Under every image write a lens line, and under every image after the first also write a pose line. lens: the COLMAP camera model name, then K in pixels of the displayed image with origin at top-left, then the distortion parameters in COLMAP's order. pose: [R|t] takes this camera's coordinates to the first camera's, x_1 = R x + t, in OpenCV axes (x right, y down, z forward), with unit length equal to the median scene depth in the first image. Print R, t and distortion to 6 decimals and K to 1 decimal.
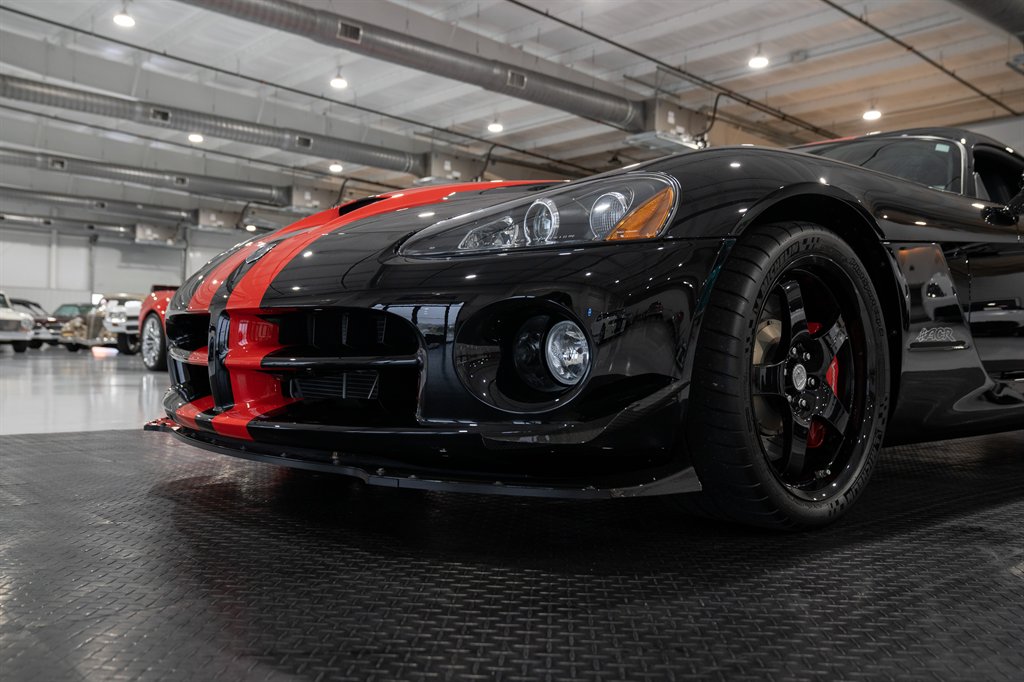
lens RADIAL K [[870.5, 0, 516.7], [0, 870.5, 341.6], [0, 0, 1]] dist [-0.047815, 0.080774]
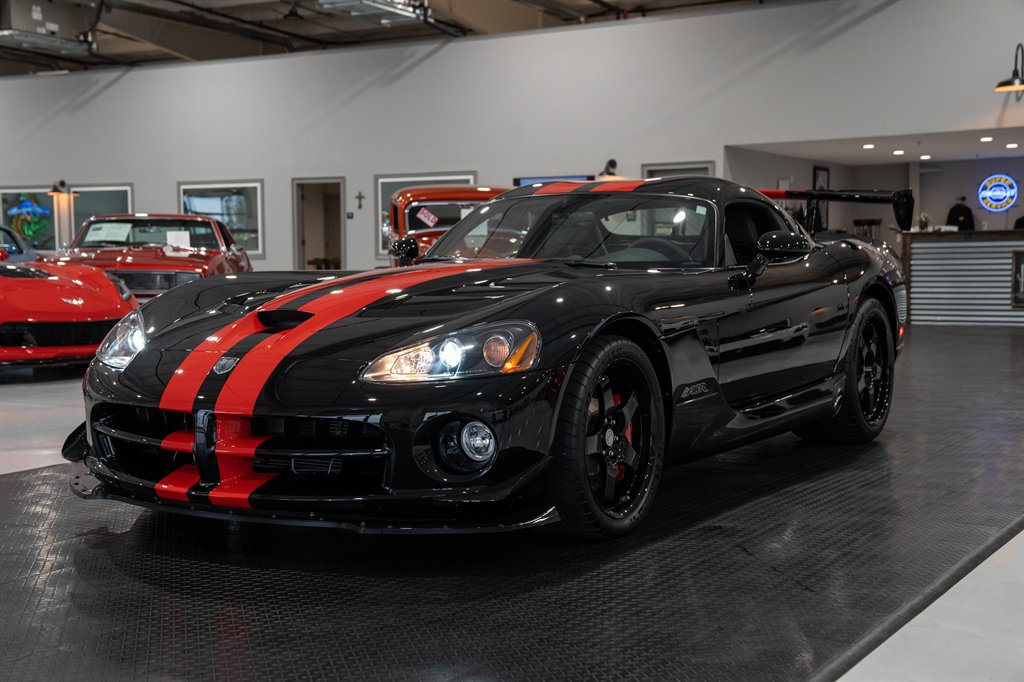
lens RADIAL K [[1271.2, 0, 505.2], [0, 1271.2, 344.9], [0, 0, 1]] dist [0.143751, 0.000000]
pose [[0.958358, -0.041811, 0.282493, -0.477666], [0.021310, 0.996936, 0.075260, -0.295665], [-0.284774, -0.066106, 0.956313, -1.084165]]
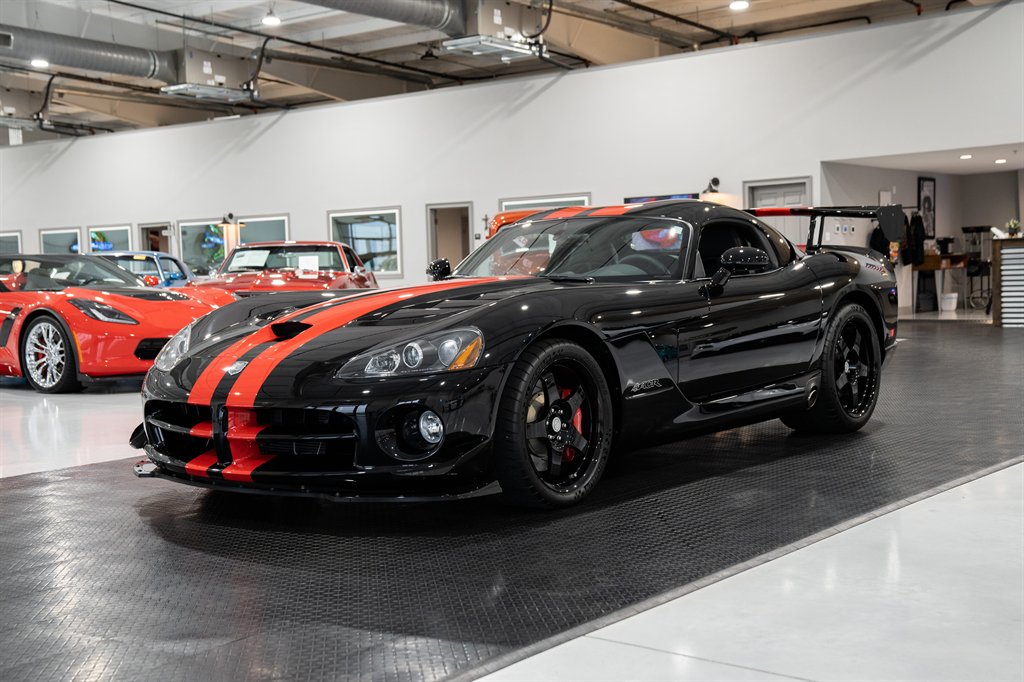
lens RADIAL K [[1201.9, 0, 510.6], [0, 1201.9, 349.4], [0, 0, 1]] dist [0.096148, 0.000000]
pose [[0.984216, -0.055422, 0.168070, -0.184218], [0.044742, 0.996771, 0.066683, -0.290837], [-0.171223, -0.058111, 0.983517, -1.464033]]
